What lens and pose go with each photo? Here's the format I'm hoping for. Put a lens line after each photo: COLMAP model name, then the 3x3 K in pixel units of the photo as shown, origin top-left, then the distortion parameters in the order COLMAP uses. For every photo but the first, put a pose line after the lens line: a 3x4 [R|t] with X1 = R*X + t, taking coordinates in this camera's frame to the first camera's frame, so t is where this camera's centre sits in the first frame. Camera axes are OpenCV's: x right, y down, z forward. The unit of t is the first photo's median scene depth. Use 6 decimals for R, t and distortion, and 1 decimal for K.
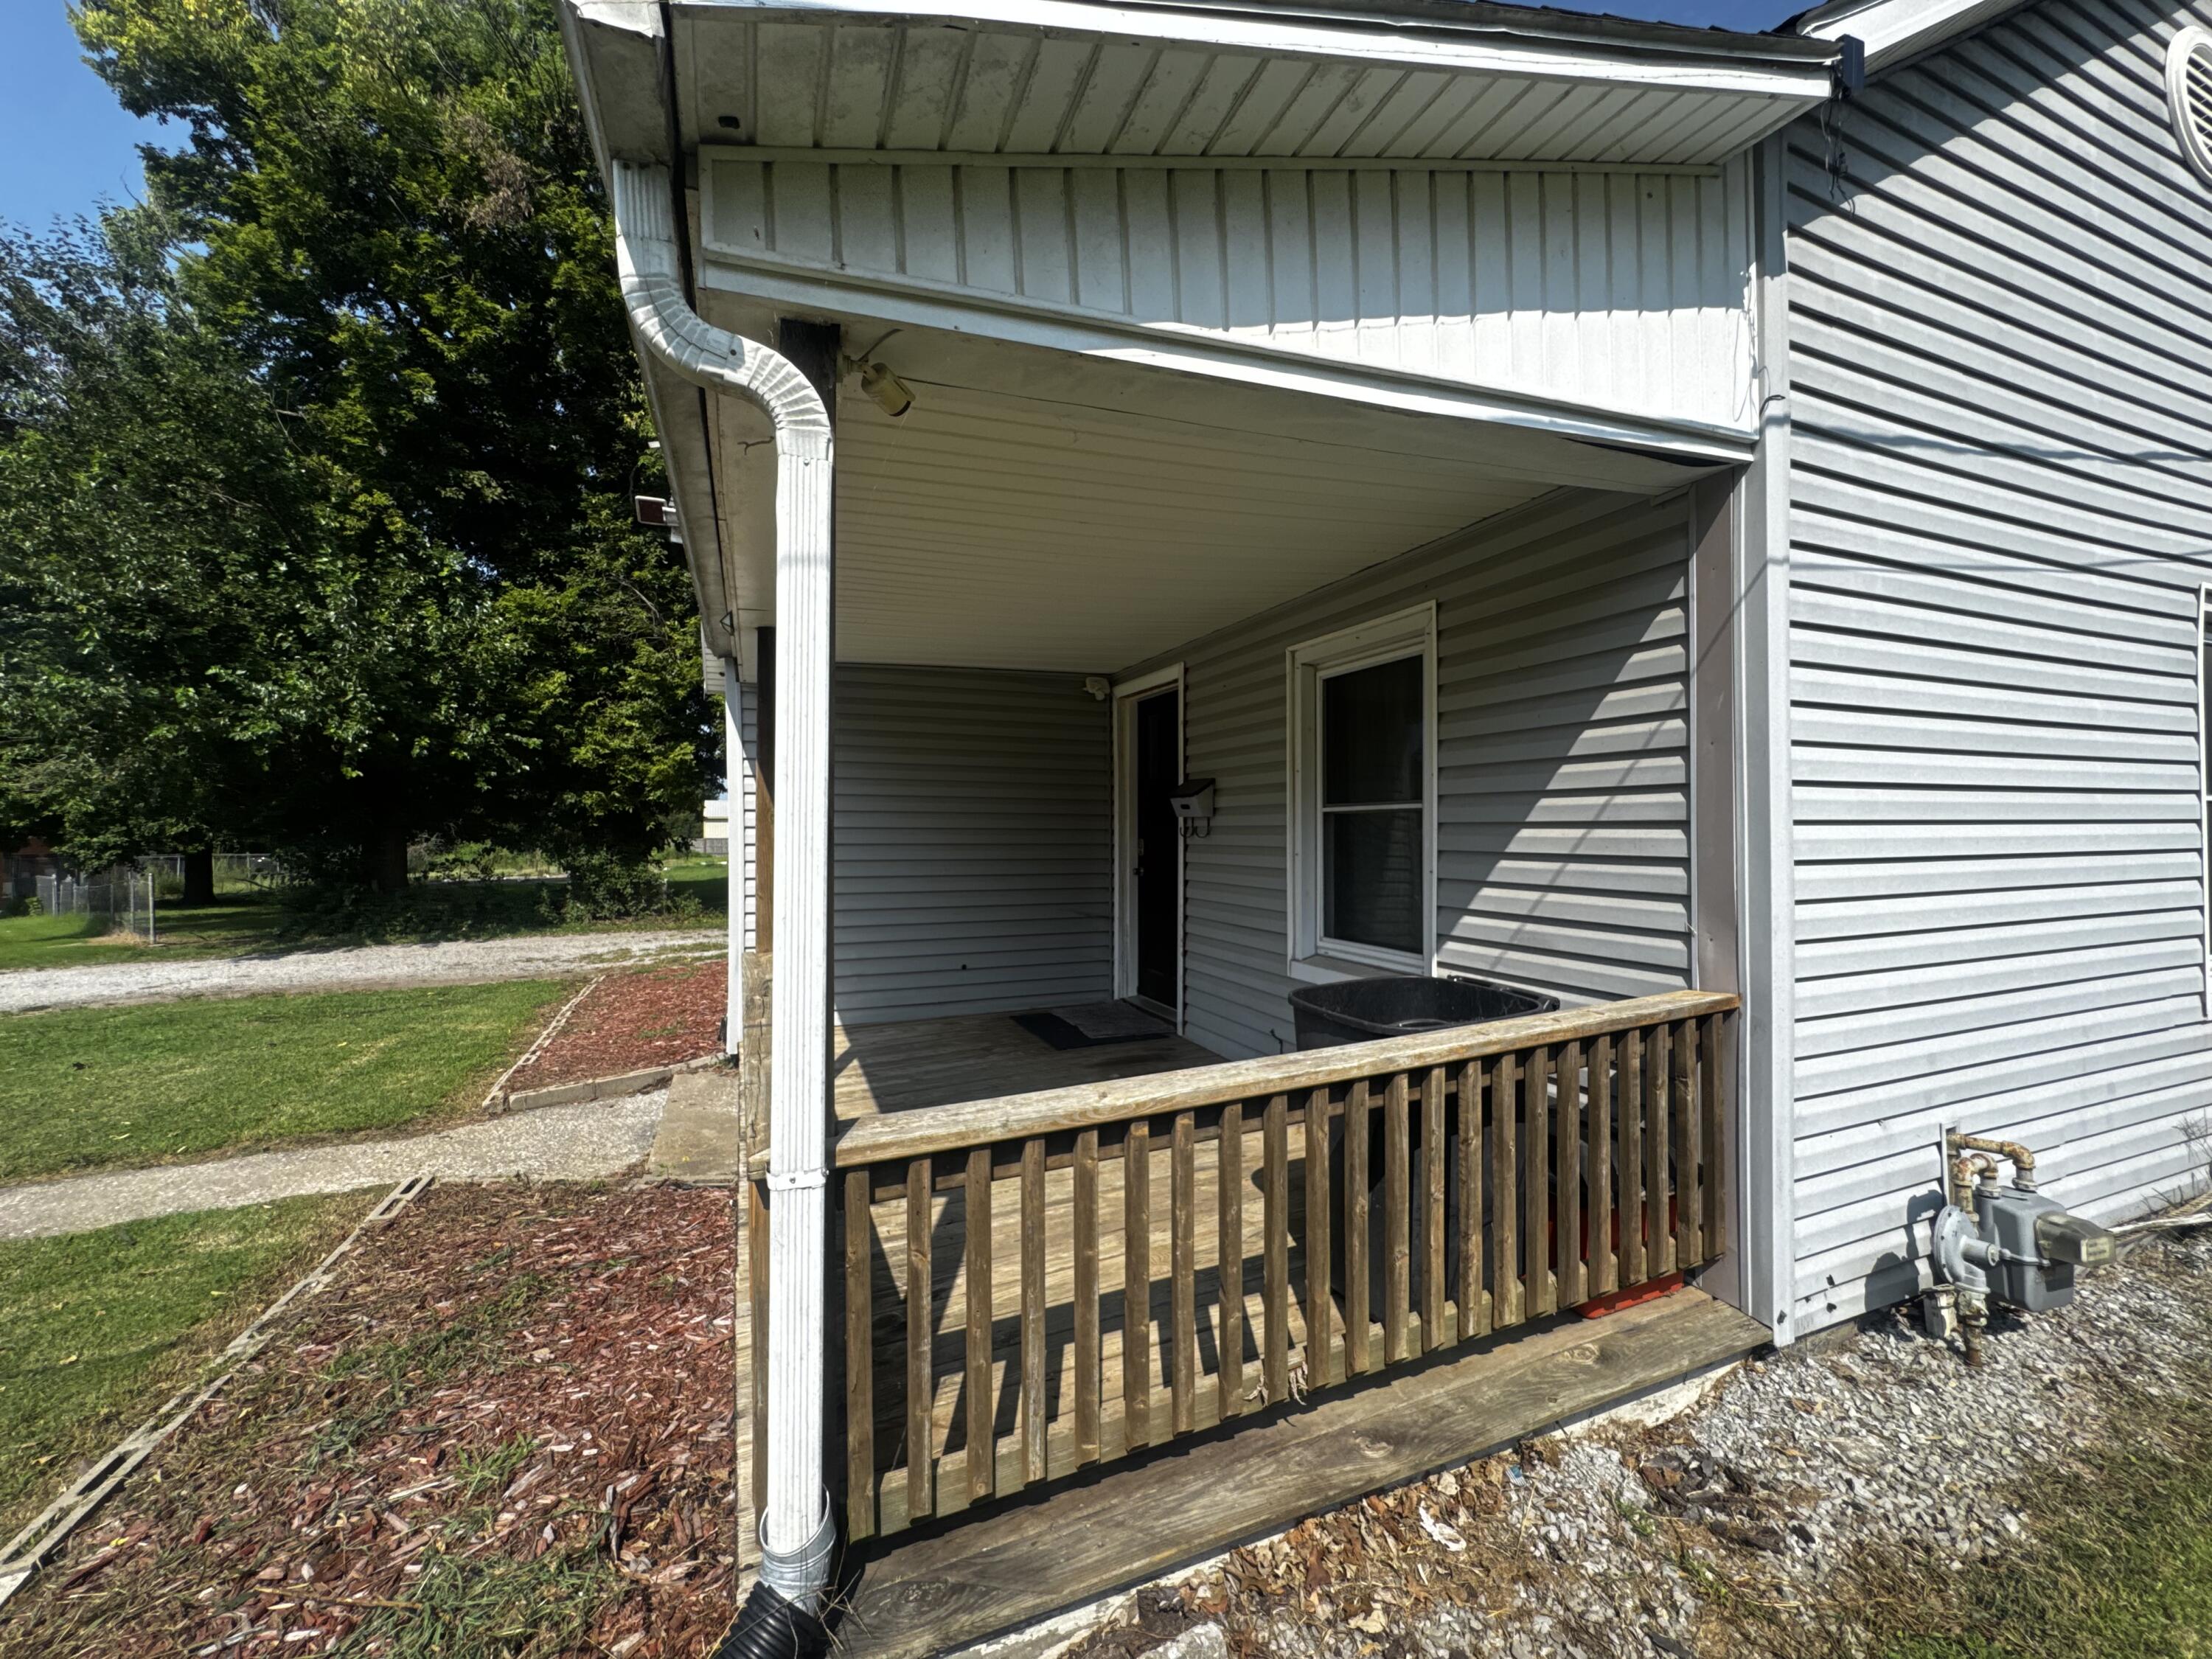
lens RADIAL K [[887.2, 0, 1106.0], [0, 887.2, 829.5], [0, 0, 1]] dist [0.000903, -0.000099]
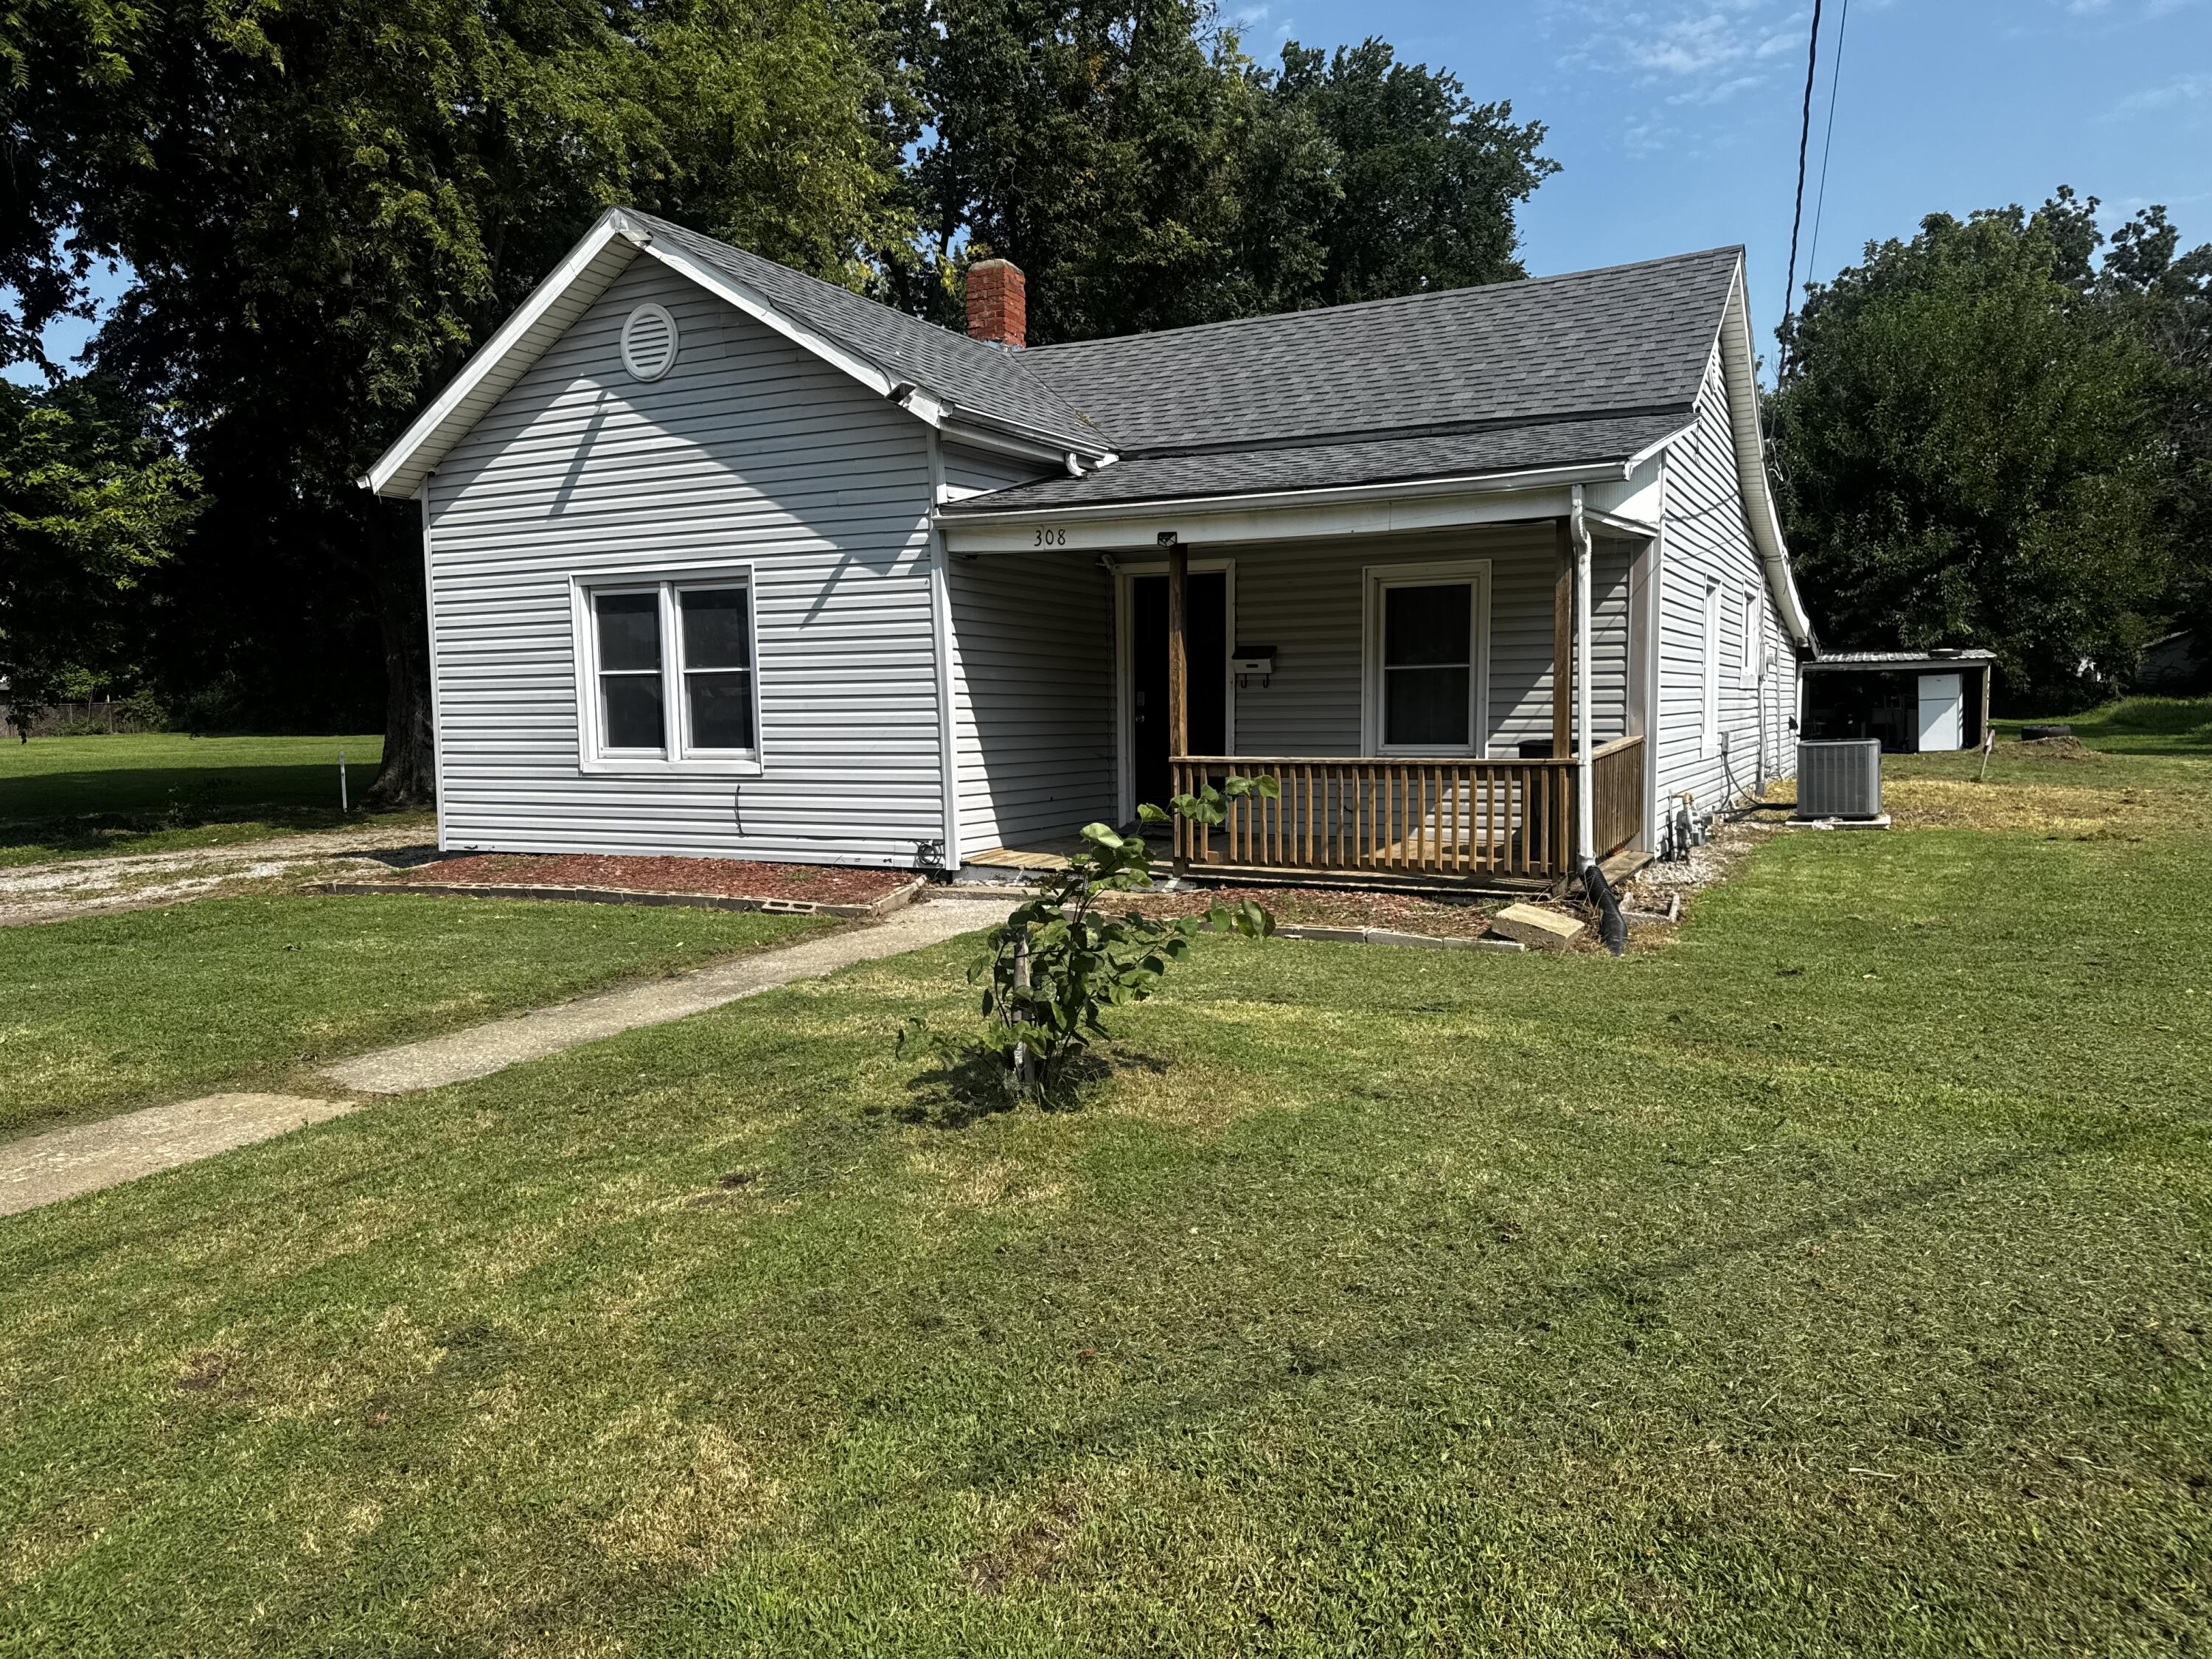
lens RADIAL K [[1544.2, 0, 1103.1], [0, 1544.2, 840.9], [0, 0, 1]] dist [0.124030, -0.160785]
pose [[0.769465, -0.065988, 0.635271, -2.539084], [0.009498, 0.995721, 0.091924, 0.035855], [-0.638618, -0.064699, 0.766799, -1.143341]]
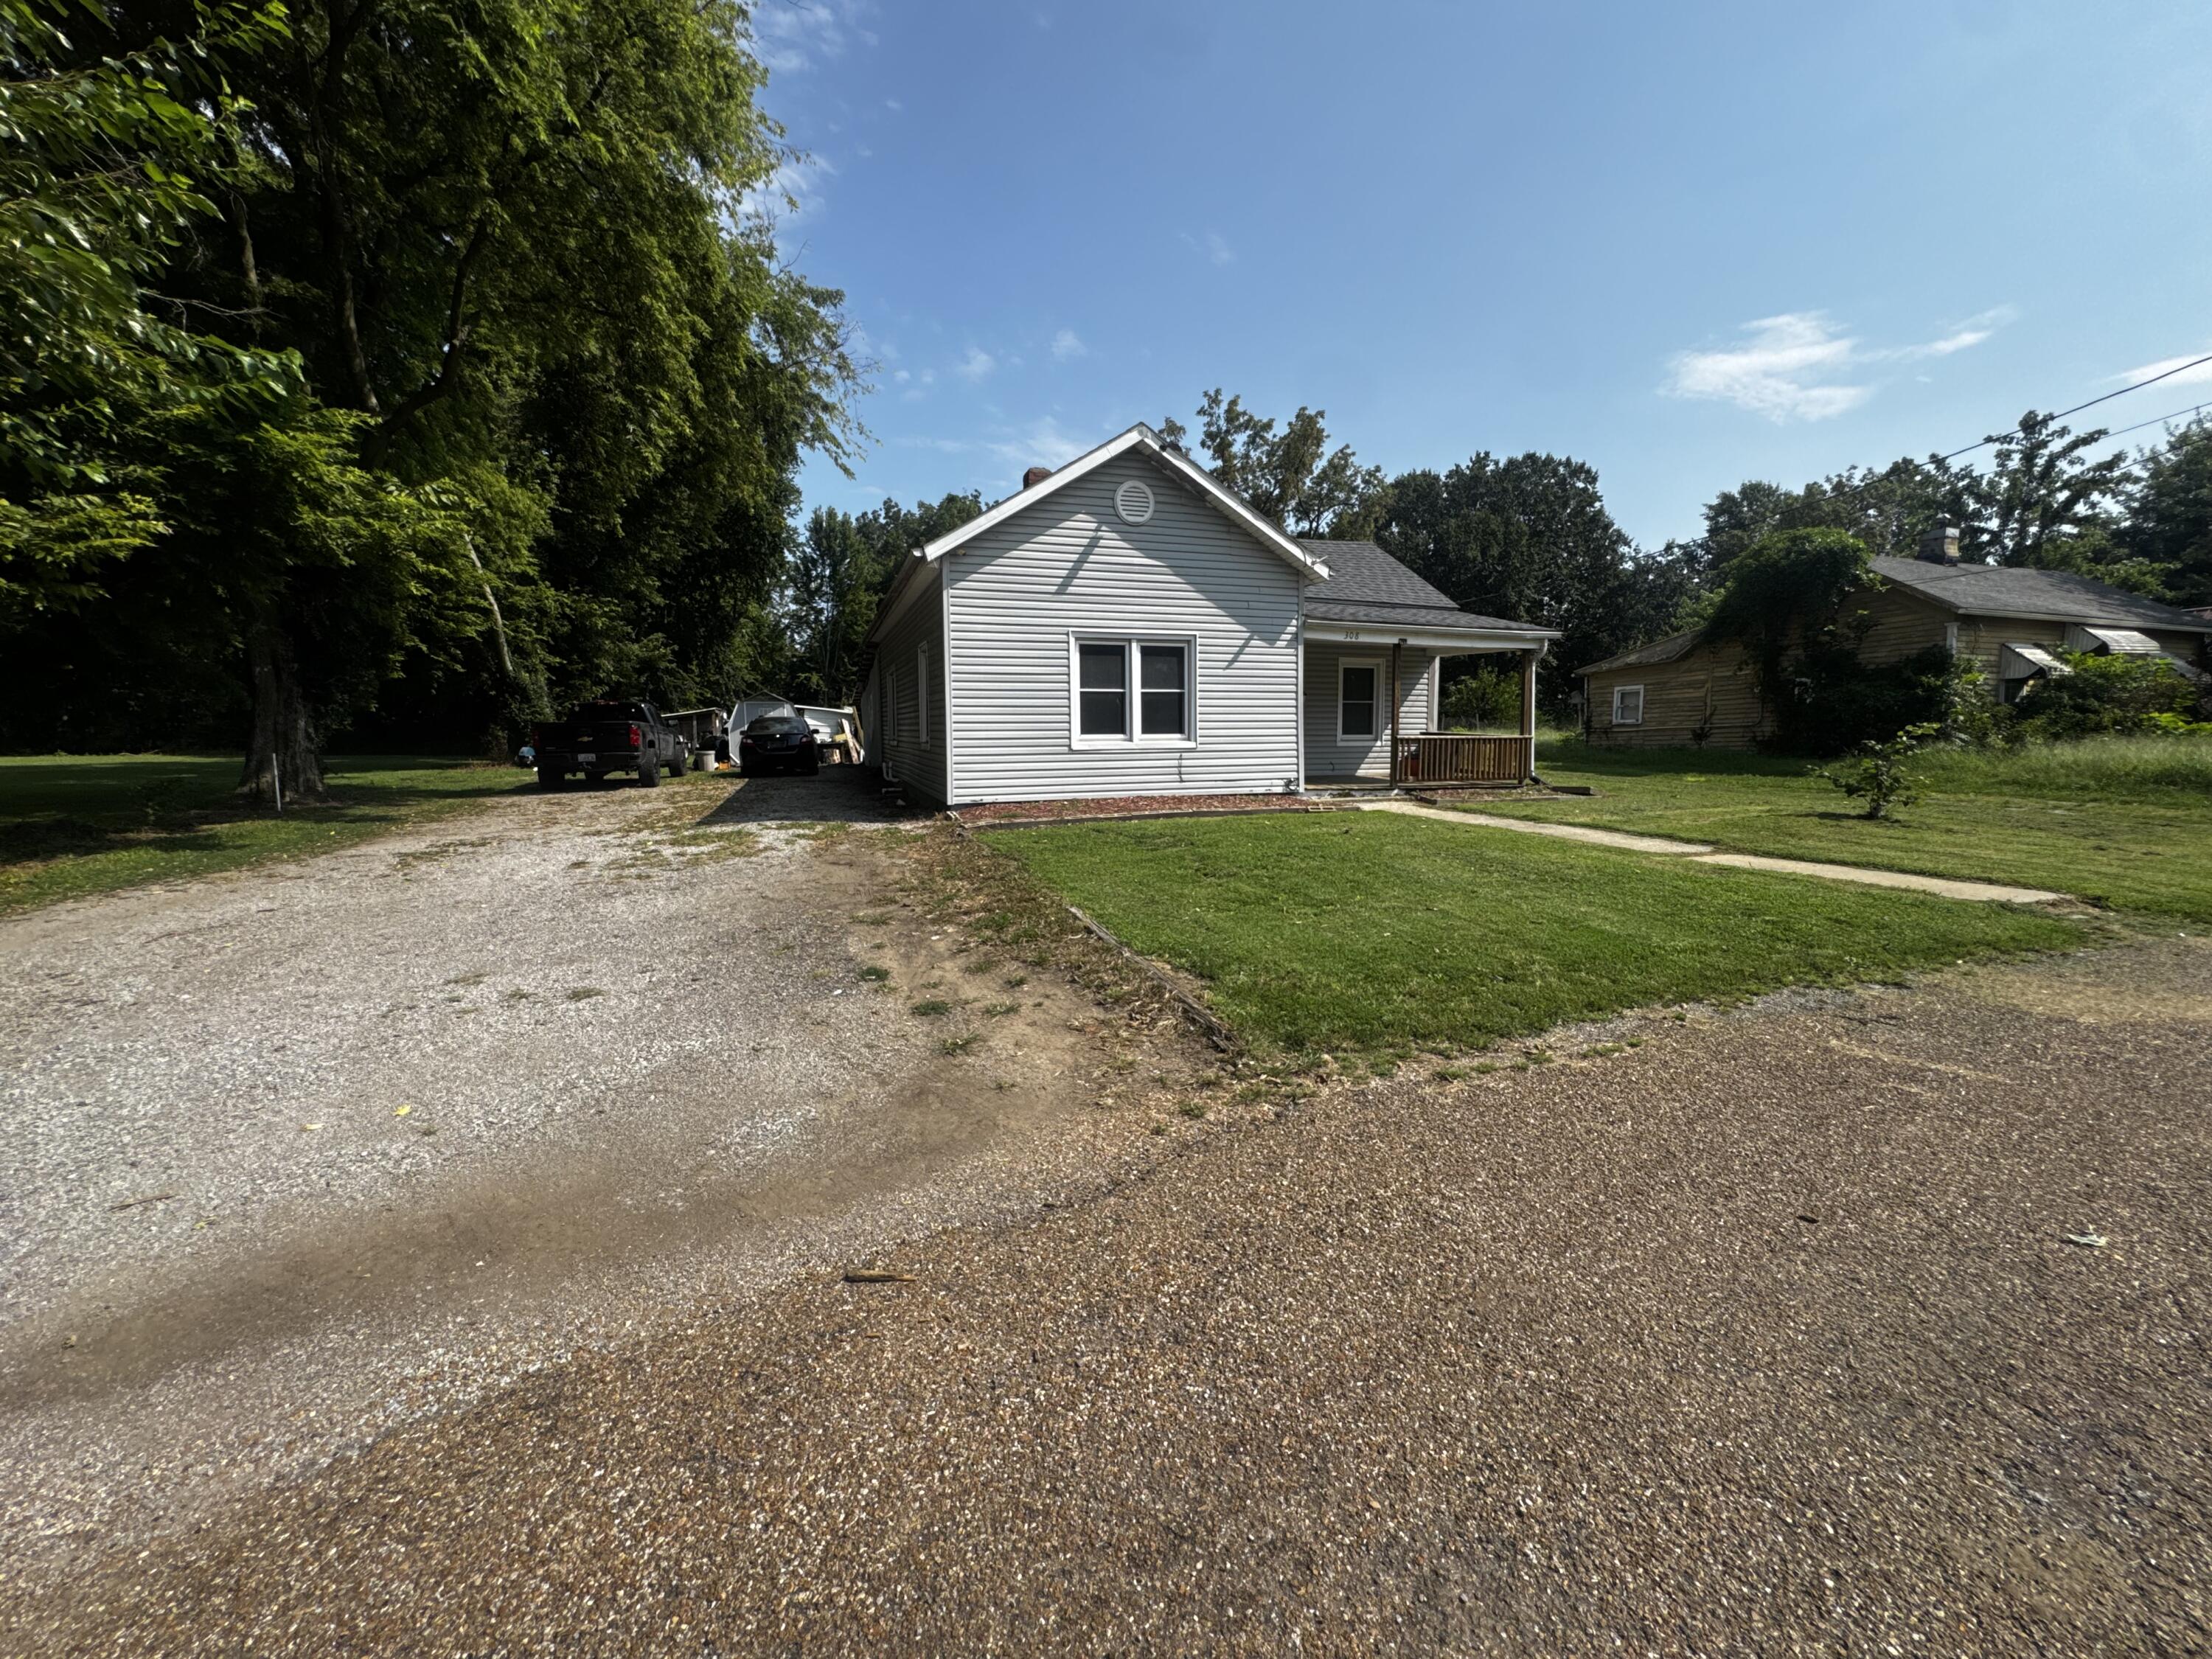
lens RADIAL K [[894.6, 0, 1099.1], [0, 894.6, 817.8], [0, 0, 1]] dist [0.002047, 0.000351]
pose [[0.073482, -0.099413, 0.992329, -4.673224], [-0.002676, 0.994996, 0.099878, 0.120028], [-0.997293, -0.009994, 0.072848, 2.208209]]
